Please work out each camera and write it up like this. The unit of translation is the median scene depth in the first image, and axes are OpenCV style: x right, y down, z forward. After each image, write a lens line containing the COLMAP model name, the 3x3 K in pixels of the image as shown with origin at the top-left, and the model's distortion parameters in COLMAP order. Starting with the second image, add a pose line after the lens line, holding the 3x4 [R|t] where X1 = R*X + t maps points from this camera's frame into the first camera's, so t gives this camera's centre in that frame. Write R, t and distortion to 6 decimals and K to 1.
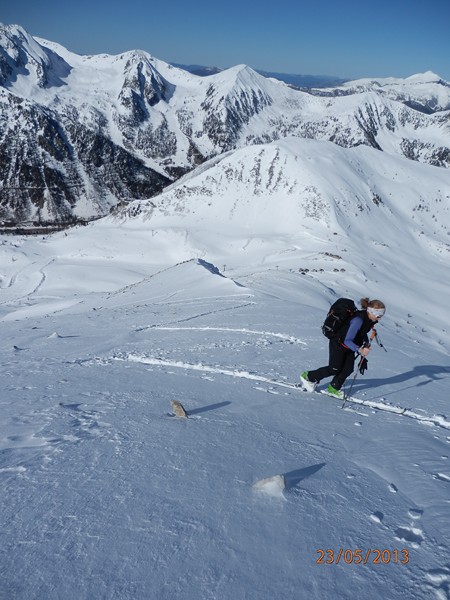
lens RADIAL K [[443.3, 0, 227.9], [0, 443.3, 304.6], [0, 0, 1]] dist [-0.016198, 0.015119]
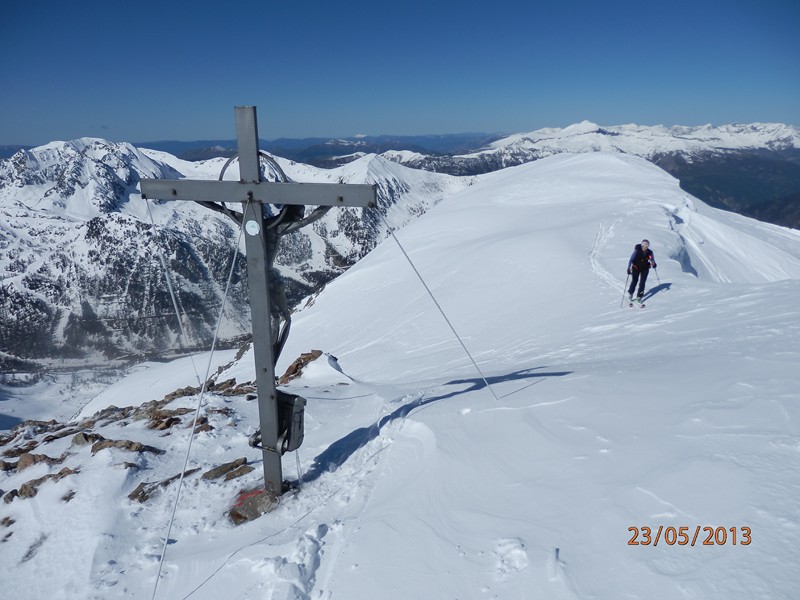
lens RADIAL K [[591.1, 0, 397.3], [0, 591.1, 303.7], [0, 0, 1]] dist [-0.016198, 0.015119]
pose [[0.991709, -0.120204, 0.045427, -0.010006], [0.127021, 0.970493, -0.204959, 0.023470], [-0.019450, 0.209030, 0.977716, -0.171061]]
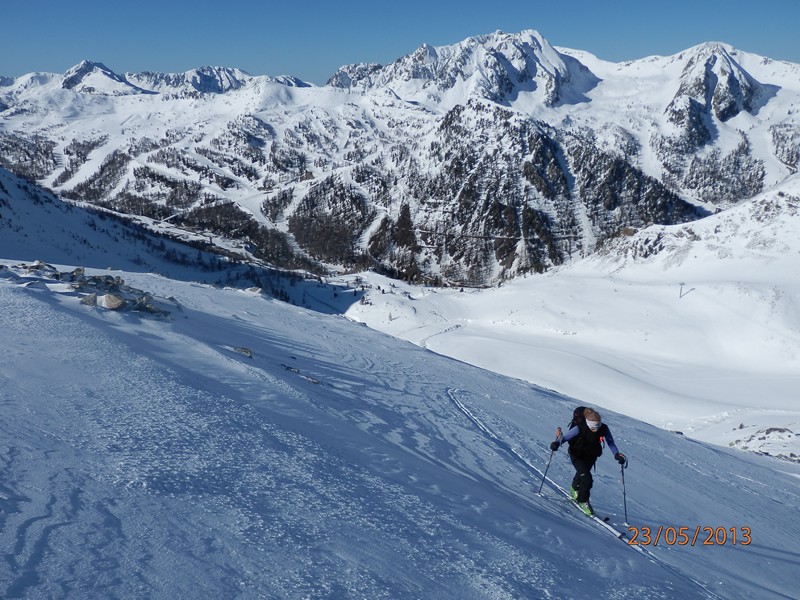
lens RADIAL K [[673.2, 0, 403.4], [0, 673.2, 296.5], [0, 0, 1]] dist [0.032970, 0.017909]
pose [[0.831125, 0.078436, -0.550526, -0.010373], [-0.193349, 0.968994, -0.153841, -0.001825], [0.521390, 0.234305, 0.820520, 0.099155]]
